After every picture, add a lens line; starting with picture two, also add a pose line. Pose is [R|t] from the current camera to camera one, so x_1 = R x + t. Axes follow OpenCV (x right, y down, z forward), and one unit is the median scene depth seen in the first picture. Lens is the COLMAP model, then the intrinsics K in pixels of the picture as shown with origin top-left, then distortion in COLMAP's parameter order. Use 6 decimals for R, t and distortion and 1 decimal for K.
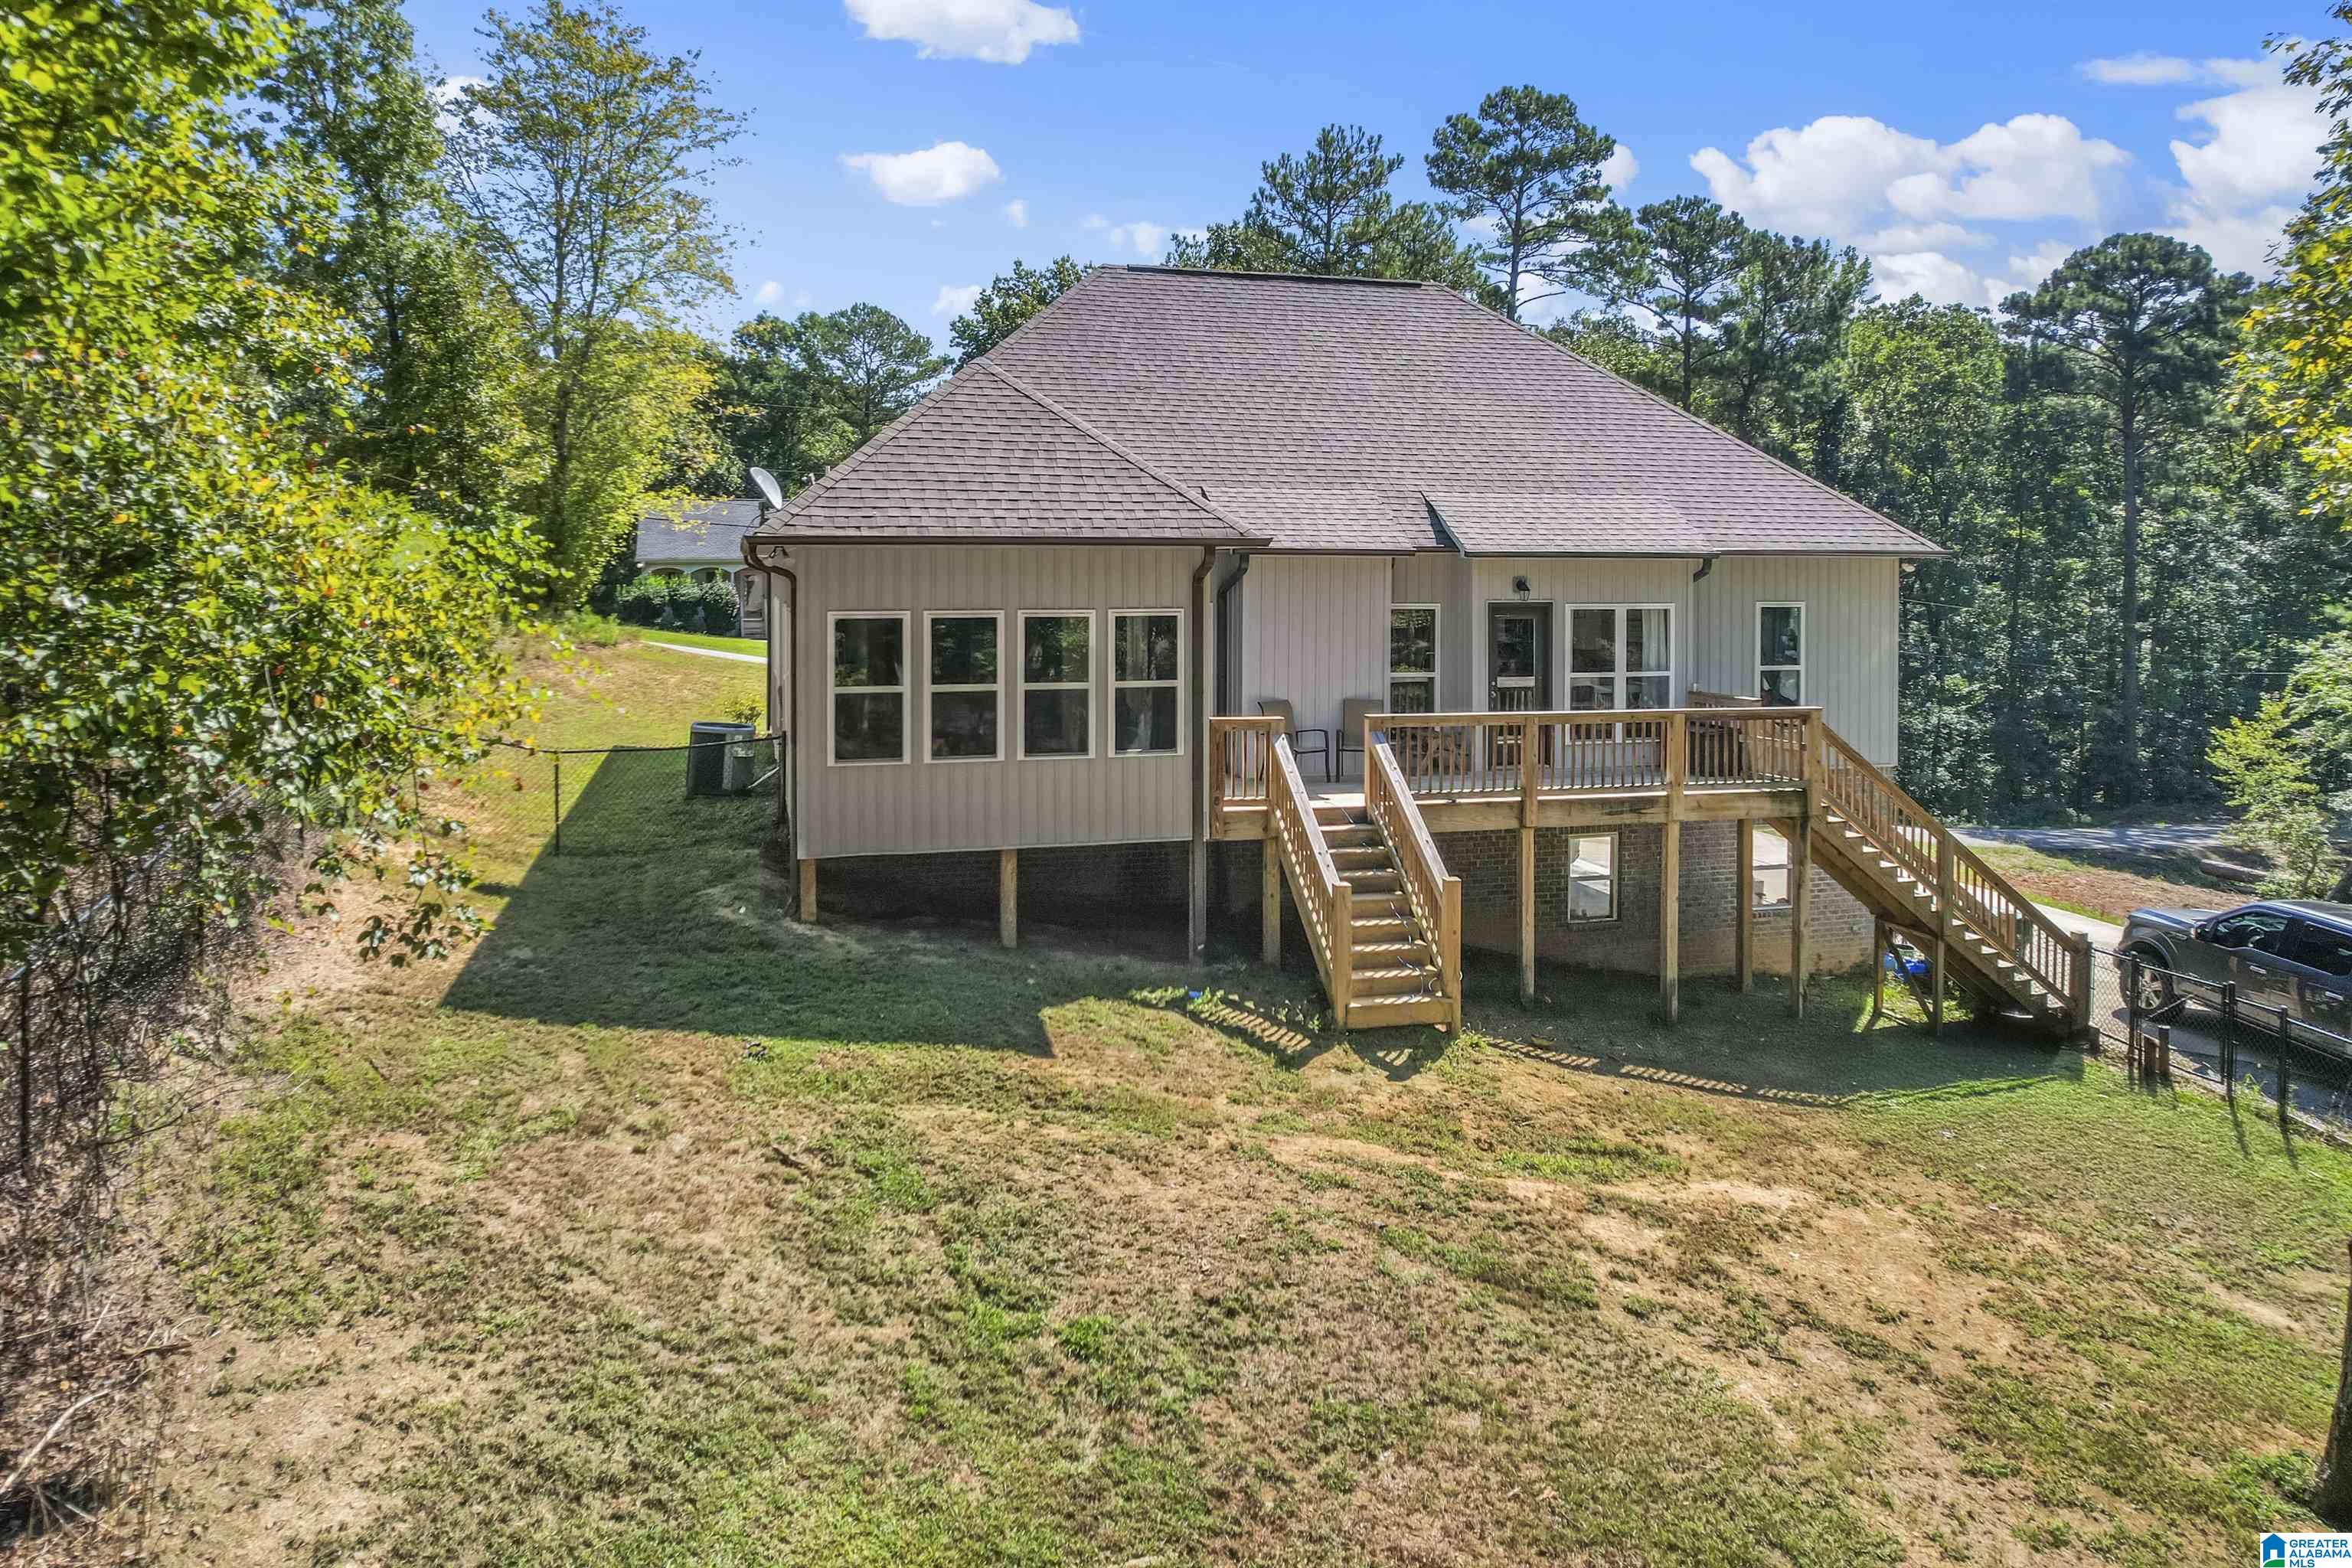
lens RADIAL K [[1499.1, 0, 1164.0], [0, 1499.1, 707.5], [0, 0, 1]] dist [-0.047690, 0.000060]
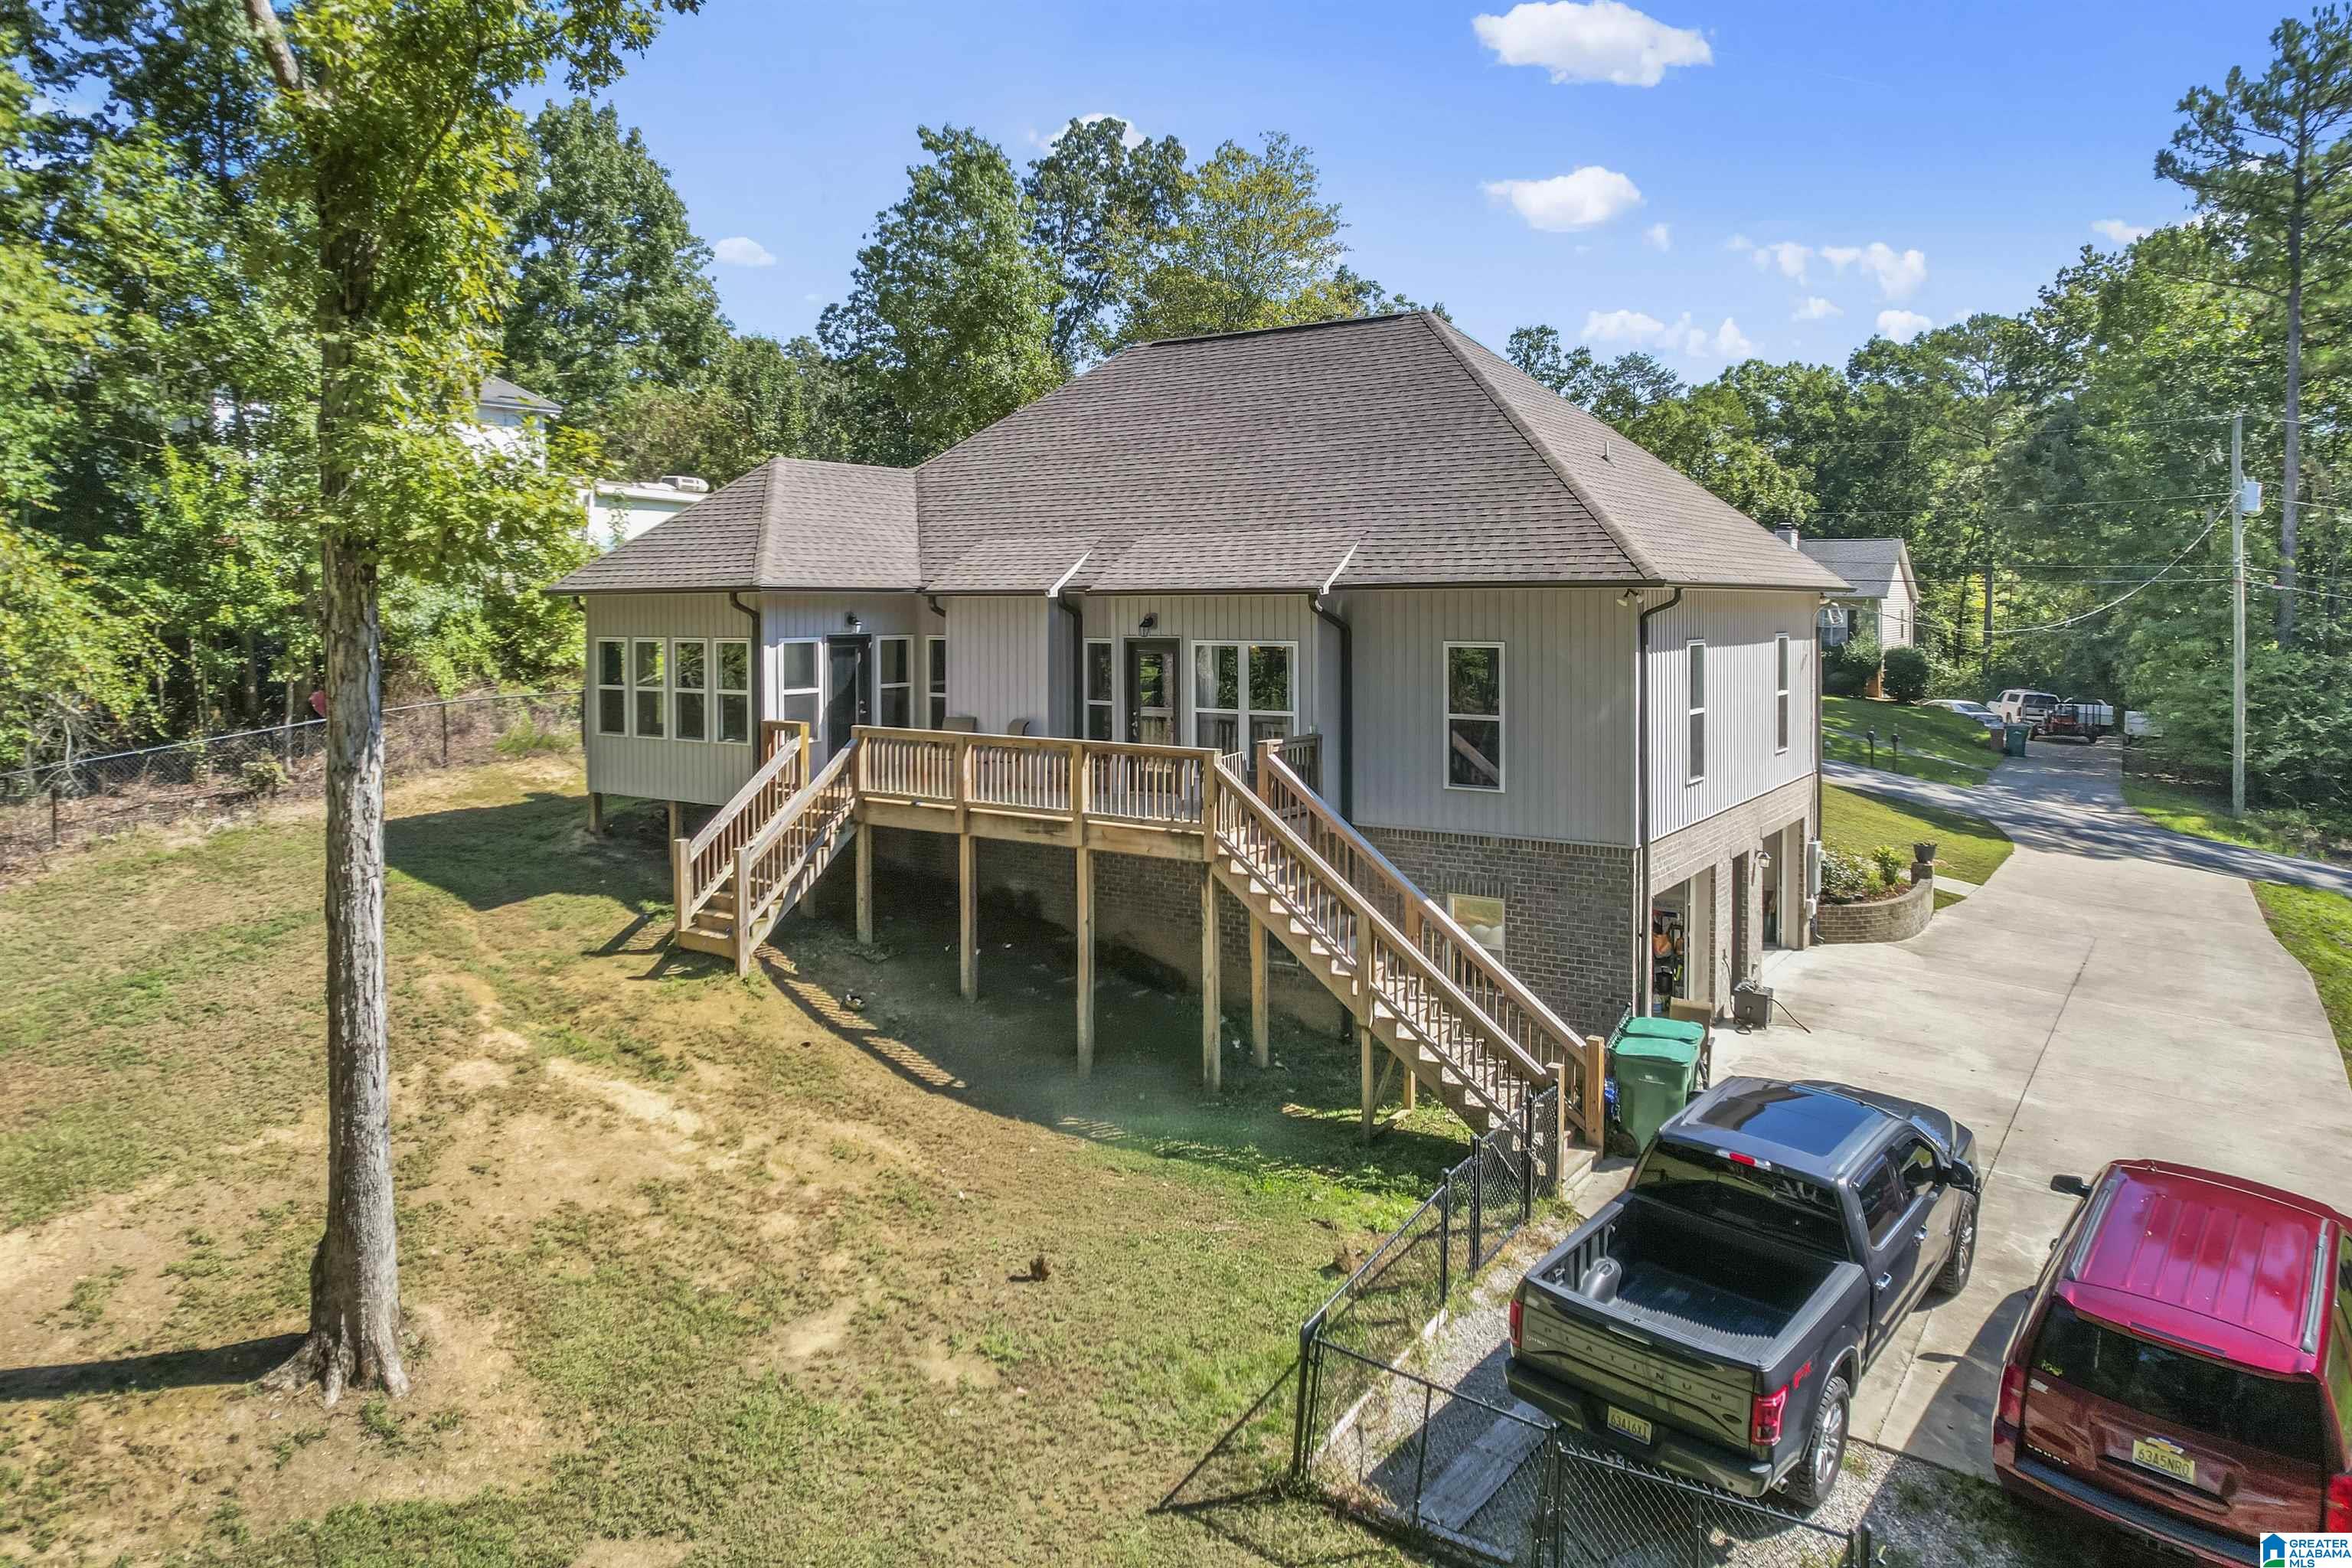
lens RADIAL K [[1496.2, 0, 1176.0], [0, 1496.2, 784.0], [0, 0, 1]] dist [0.043265, 0.000059]
pose [[0.654169, 0.086107, -0.751431, 0.948588], [-0.062461, 0.996255, 0.059785, -0.028850], [0.753765, 0.007826, 0.657098, 0.287139]]
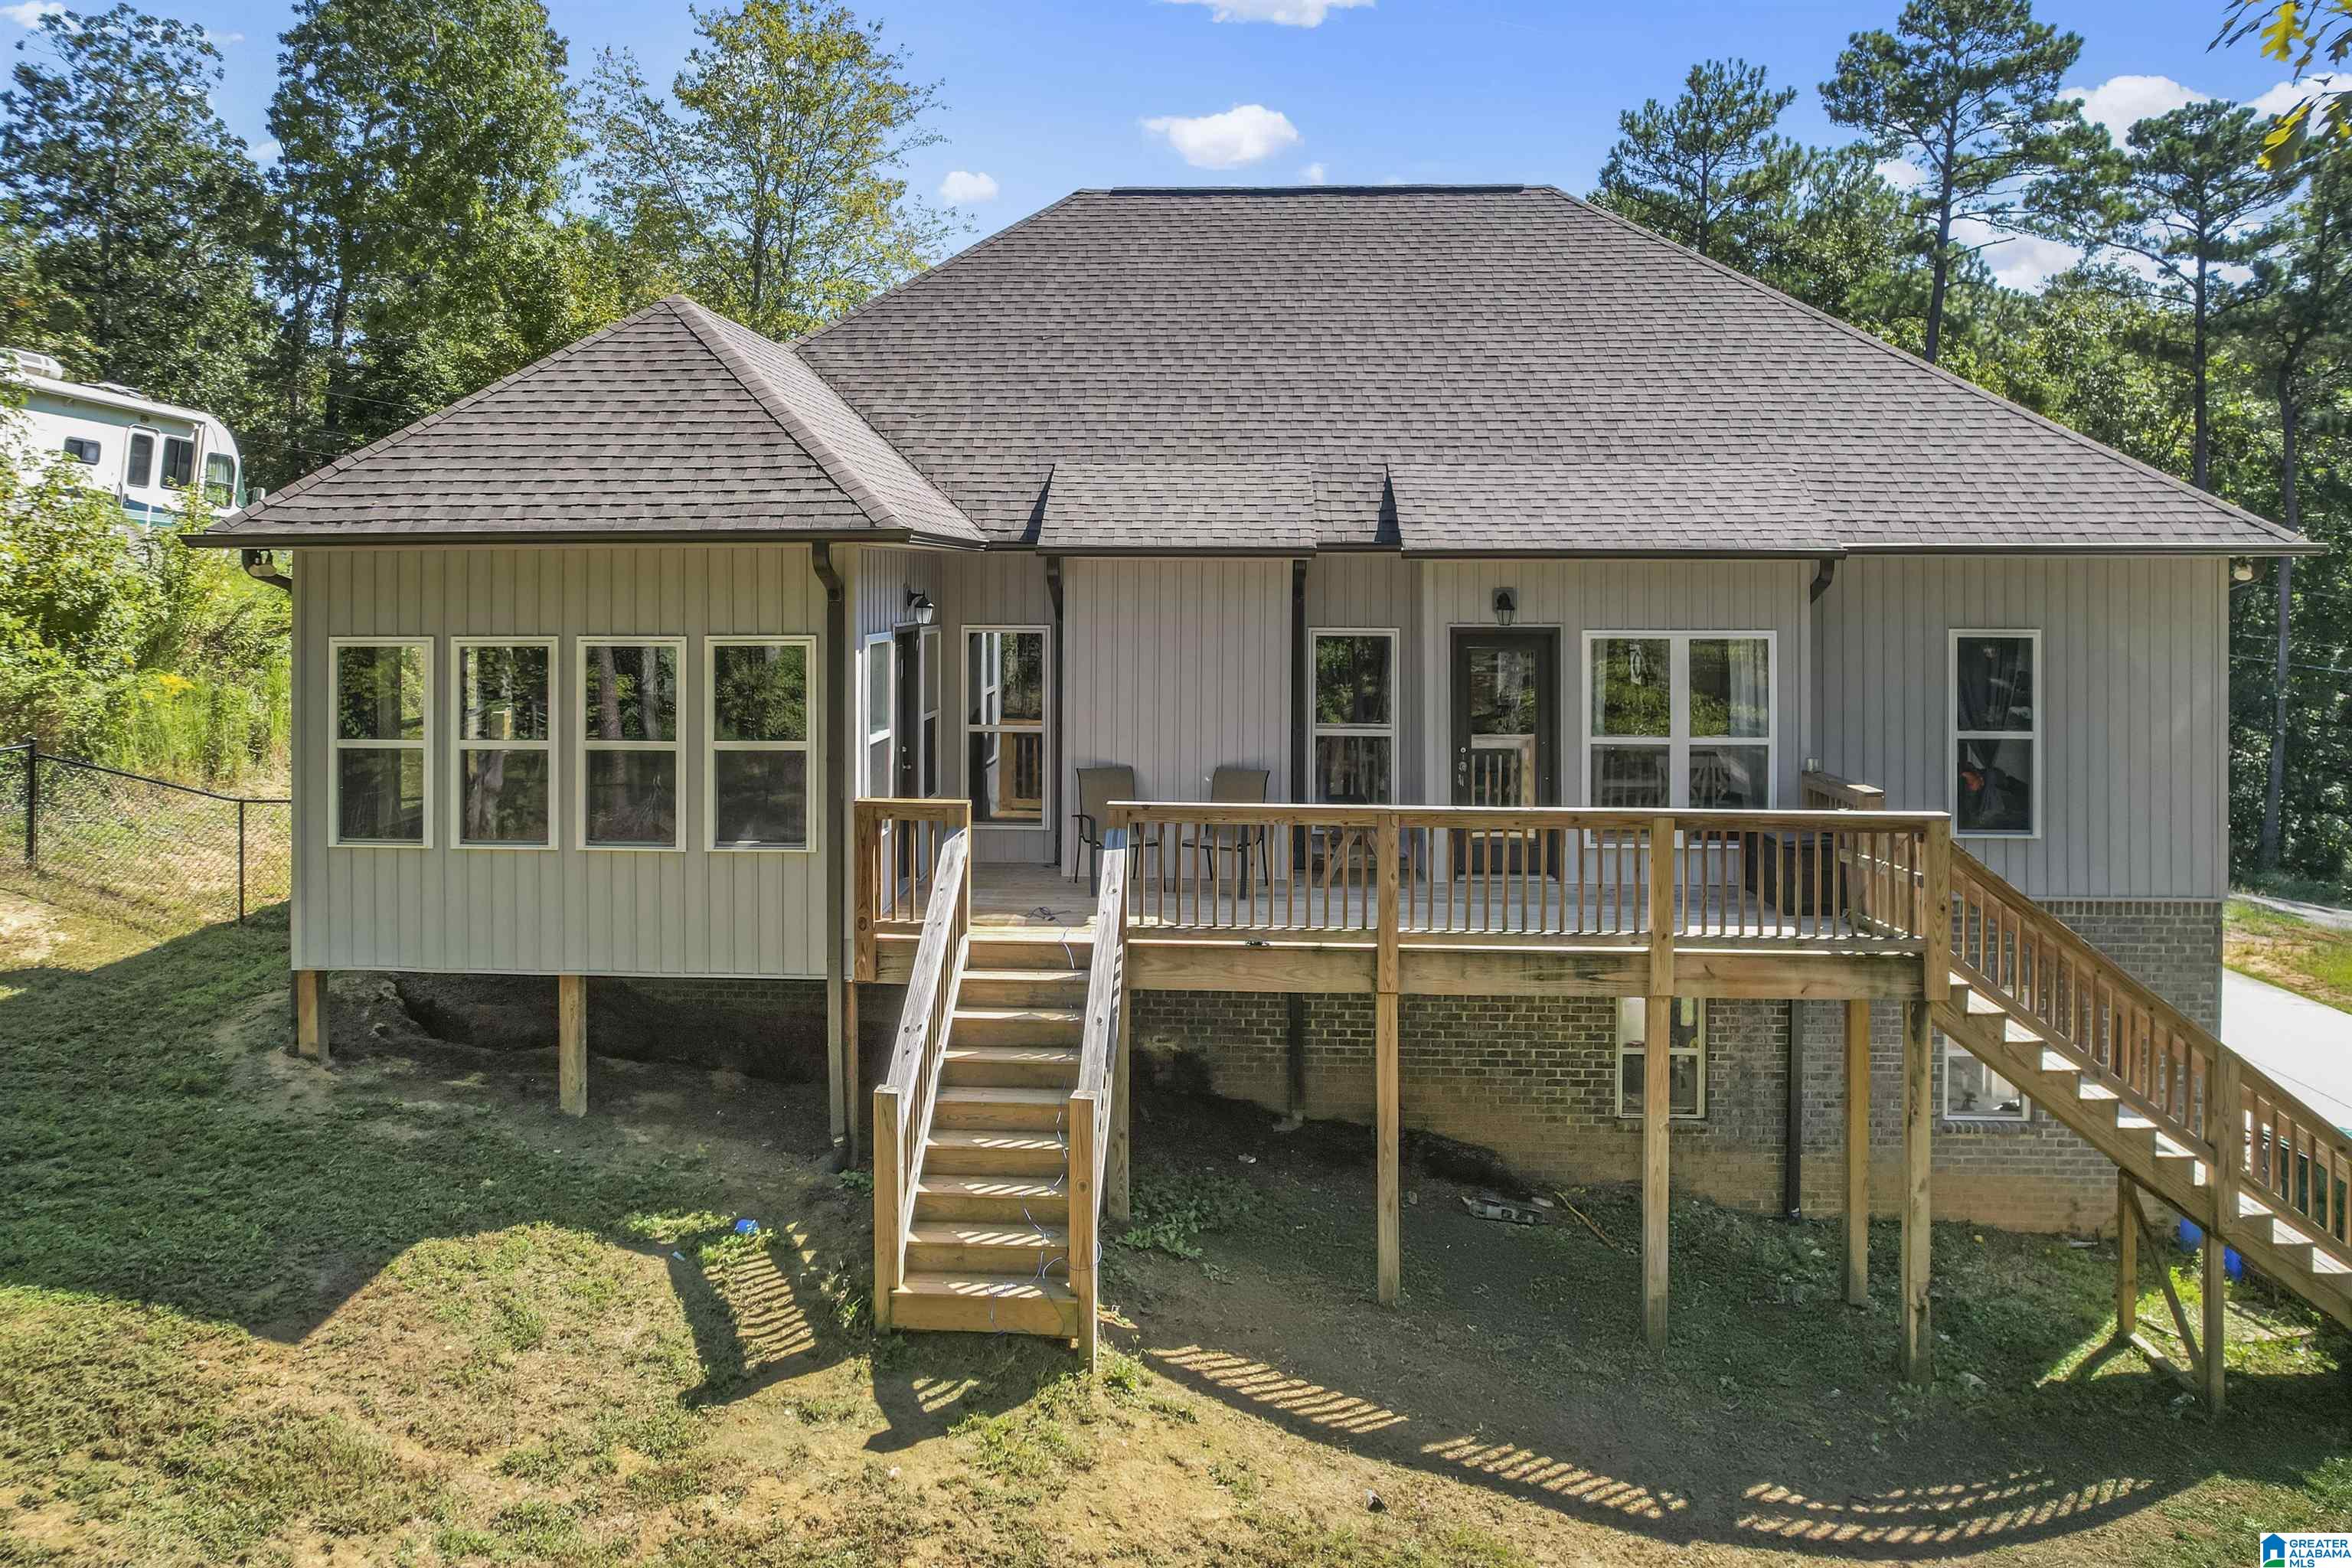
lens RADIAL K [[1529.9, 0, 1181.1], [0, 1529.9, 681.0], [0, 0, 1]] dist [-0.072538, 0.090956]
pose [[0.954255, 0.018897, -0.298397, 0.272766], [-0.026947, 0.999375, -0.022886, -0.024996], [0.297778, 0.029880, 0.954168, 0.288317]]
